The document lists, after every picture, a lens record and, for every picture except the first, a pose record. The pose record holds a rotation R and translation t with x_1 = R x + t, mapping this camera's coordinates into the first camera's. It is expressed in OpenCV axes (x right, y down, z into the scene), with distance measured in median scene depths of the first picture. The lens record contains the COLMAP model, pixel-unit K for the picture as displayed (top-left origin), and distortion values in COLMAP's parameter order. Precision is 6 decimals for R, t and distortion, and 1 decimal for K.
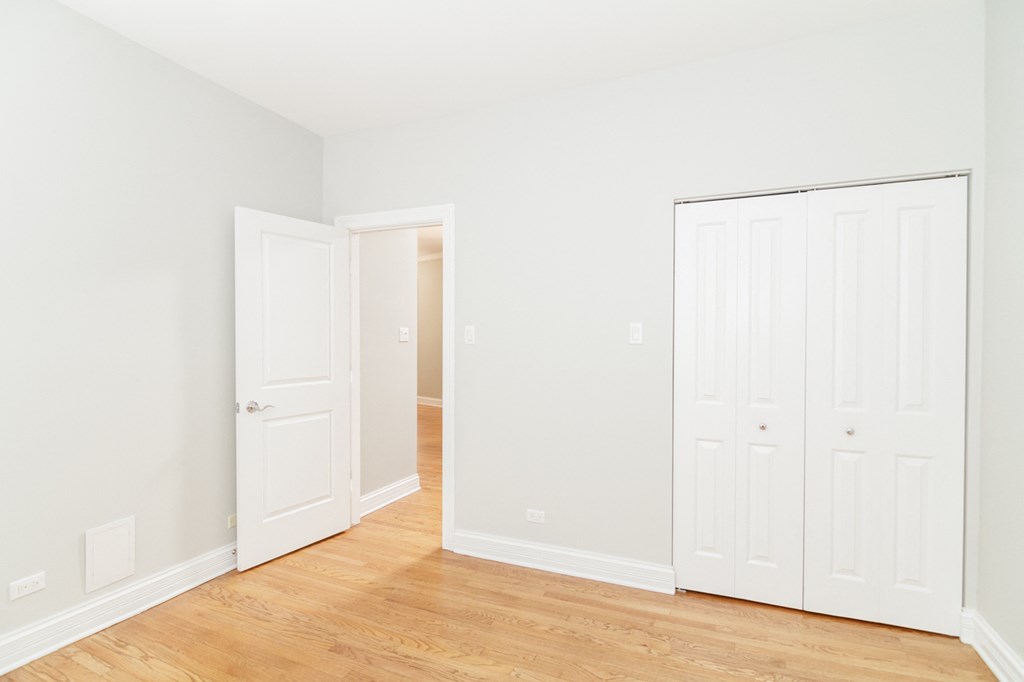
lens RADIAL K [[517.5, 0, 517.2], [0, 517.5, 338.6], [0, 0, 1]] dist [0.013176, -0.012407]
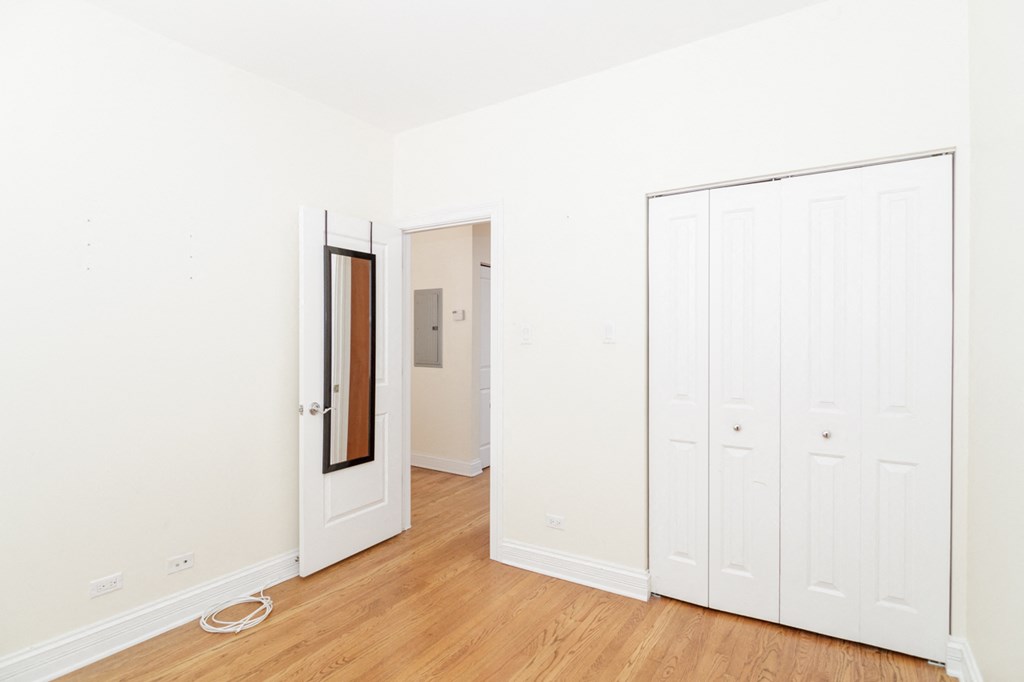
lens RADIAL K [[566.0, 0, 511.0], [0, 566.0, 337.2], [0, 0, 1]] dist [0.044617, -0.018450]
pose [[0.988767, -0.008930, -0.149199, 0.213613], [0.008844, 0.999960, -0.001244, 0.000002], [0.149204, -0.000089, 0.988806, -0.095326]]
